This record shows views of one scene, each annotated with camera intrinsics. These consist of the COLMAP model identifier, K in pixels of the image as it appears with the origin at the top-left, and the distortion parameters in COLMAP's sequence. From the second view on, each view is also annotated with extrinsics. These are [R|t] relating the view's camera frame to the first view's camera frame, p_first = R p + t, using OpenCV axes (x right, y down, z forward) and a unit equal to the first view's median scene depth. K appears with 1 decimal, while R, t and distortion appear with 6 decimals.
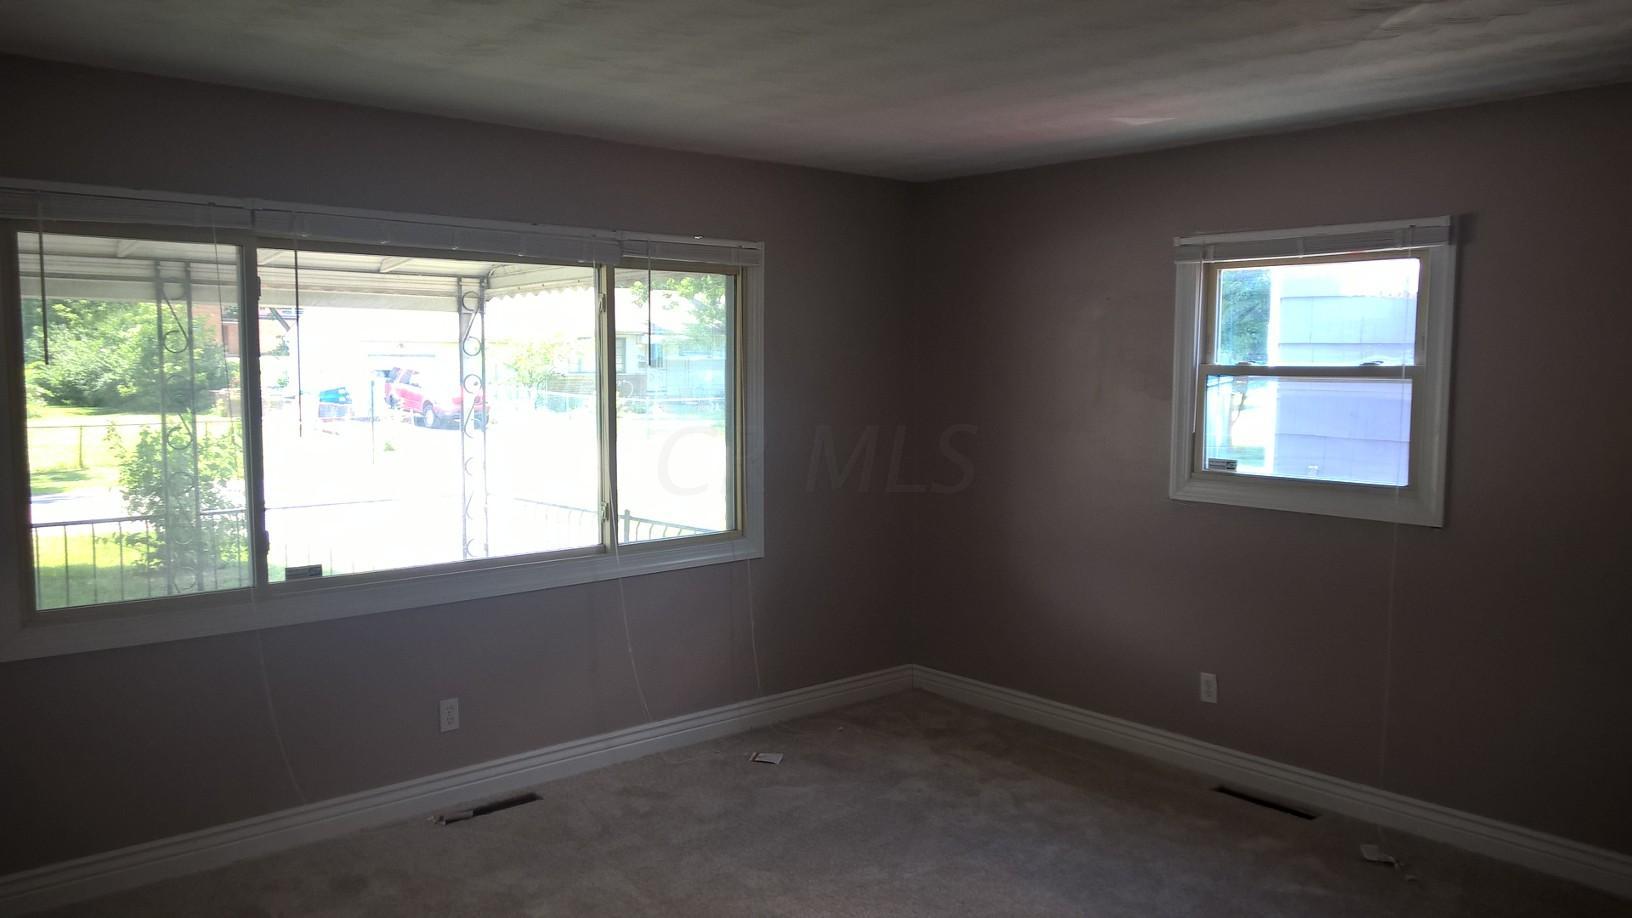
lens RADIAL K [[1204.0, 0, 816.0], [0, 1204.0, 459.0], [0, 0, 1]] dist [0.002505, -0.001844]
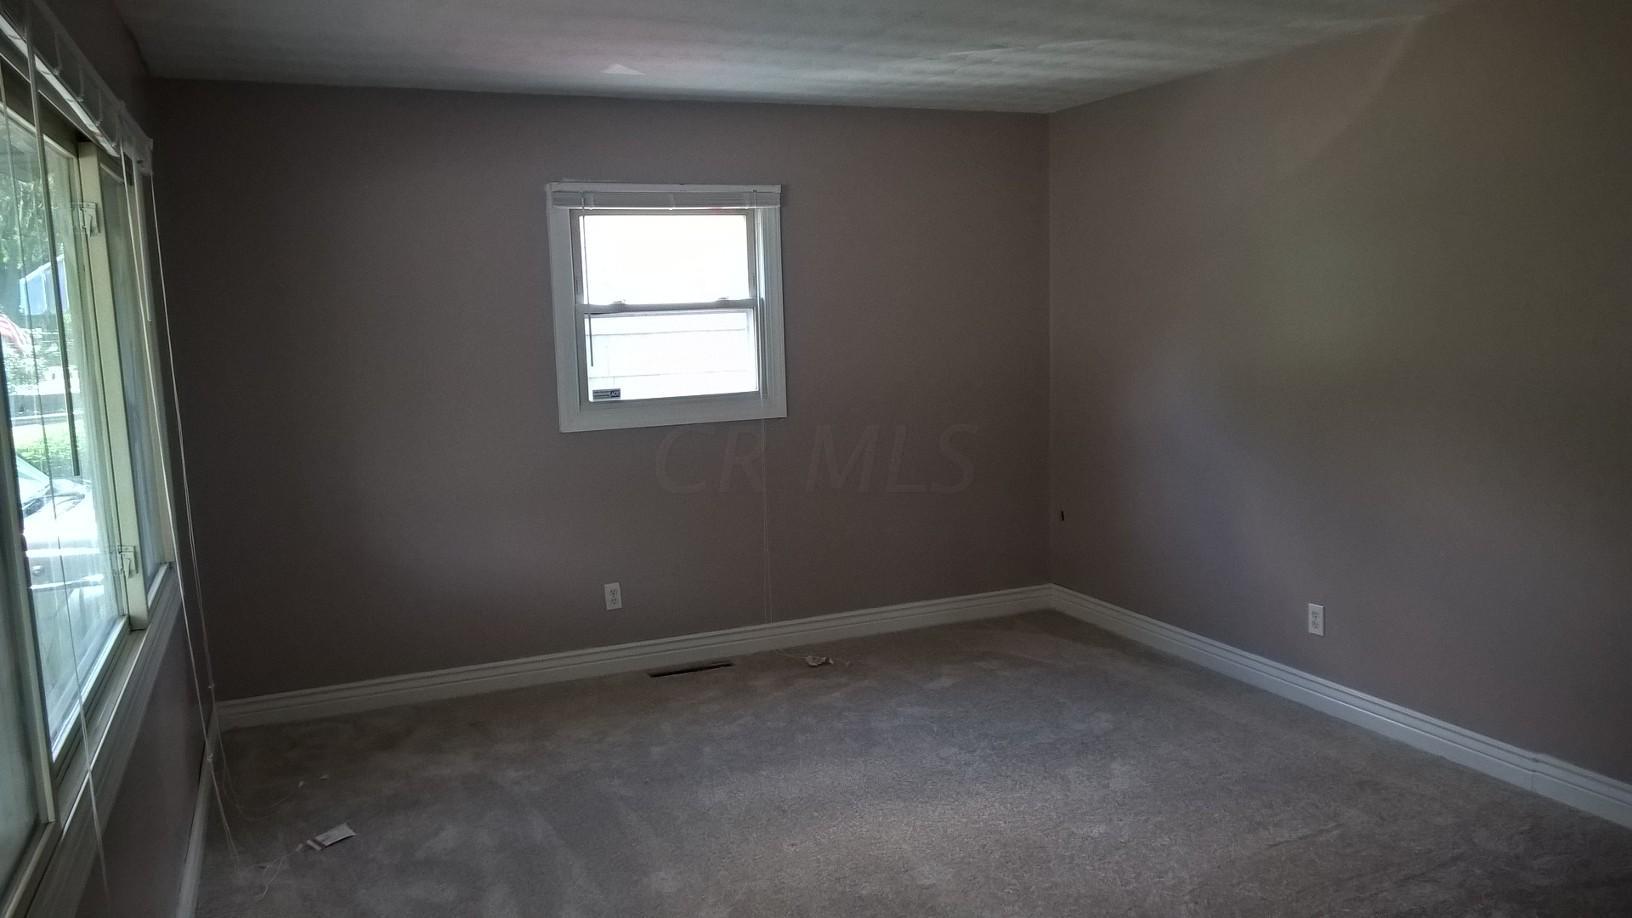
lens RADIAL K [[1204.0, 0, 816.0], [0, 1204.0, 459.0], [0, 0, 1]] dist [0.002505, -0.001844]
pose [[0.307587, -0.145650, 0.940306, -0.656417], [0.108671, 0.987126, 0.117355, -0.045740], [-0.945294, 0.066087, 0.319455, 0.471335]]
